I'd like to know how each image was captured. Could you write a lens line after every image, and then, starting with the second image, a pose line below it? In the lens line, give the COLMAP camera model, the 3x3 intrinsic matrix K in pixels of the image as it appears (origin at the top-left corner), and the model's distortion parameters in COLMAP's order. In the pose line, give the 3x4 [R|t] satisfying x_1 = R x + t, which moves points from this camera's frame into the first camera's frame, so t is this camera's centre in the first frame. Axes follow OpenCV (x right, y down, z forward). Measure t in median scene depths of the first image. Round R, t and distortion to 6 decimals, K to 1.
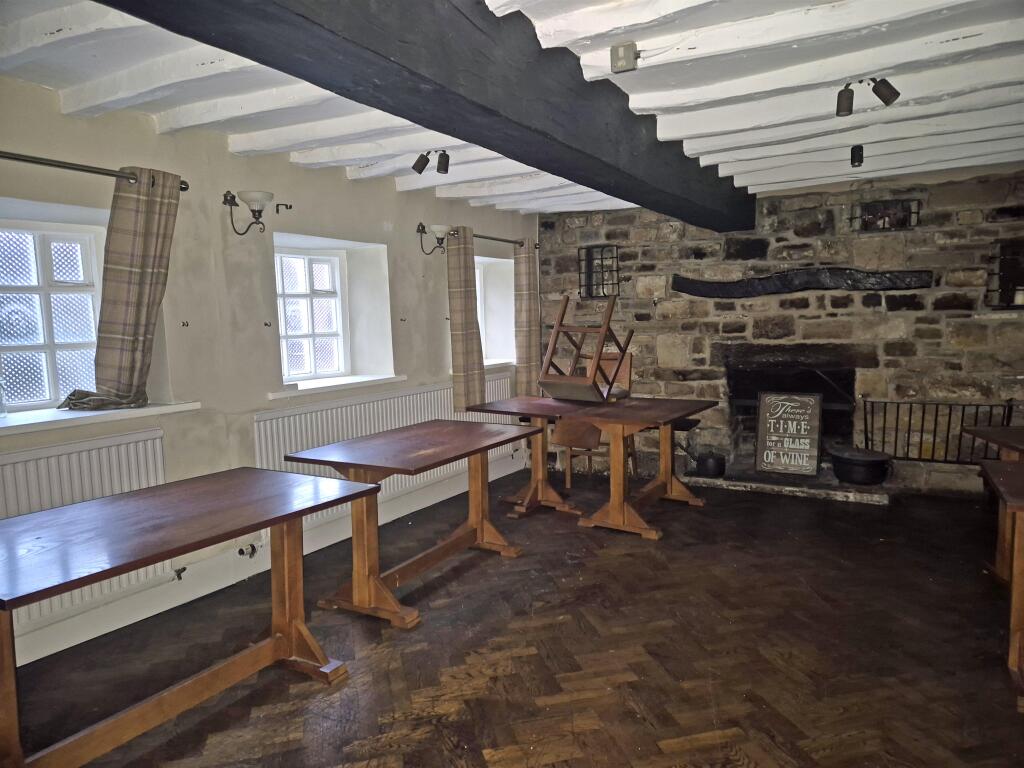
lens RADIAL K [[640.3, 0, 512.0], [0, 640.3, 384.0], [0, 0, 1]] dist [0.001491, 0.000596]
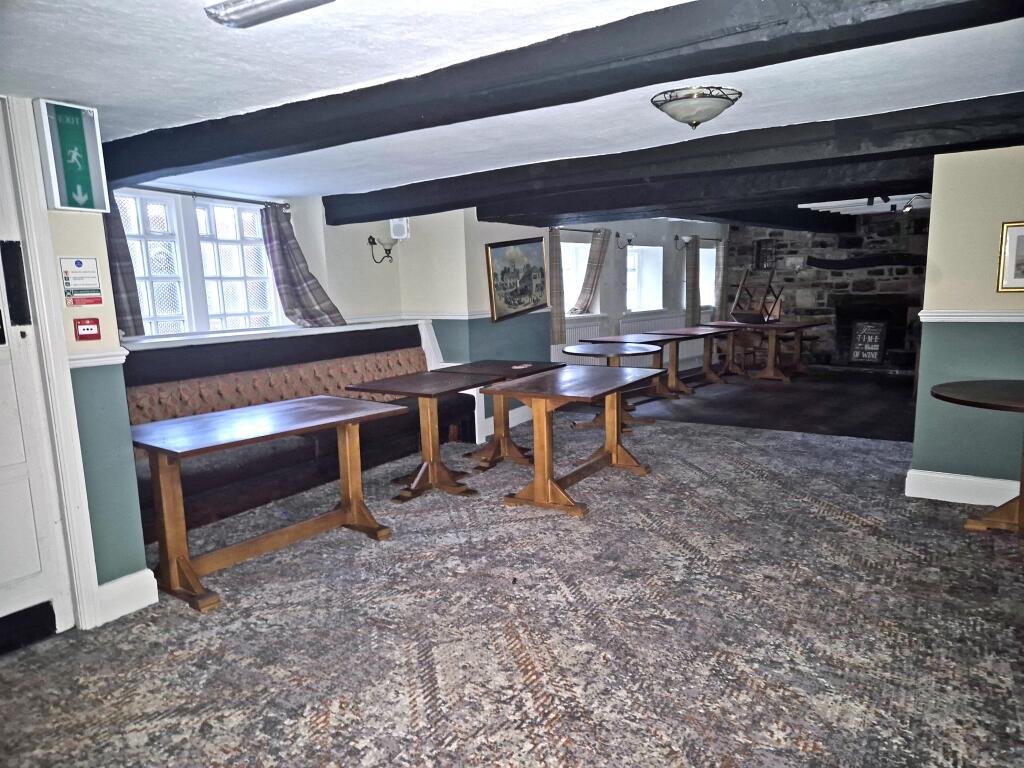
lens RADIAL K [[640.3, 0, 512.0], [0, 640.3, 384.0], [0, 0, 1]] dist [0.001491, 0.000596]
pose [[0.975806, 0.033178, -0.216104, -0.168399], [-0.020573, 0.997967, 0.060320, 0.101608], [0.217666, -0.054415, 0.974505, -1.006885]]
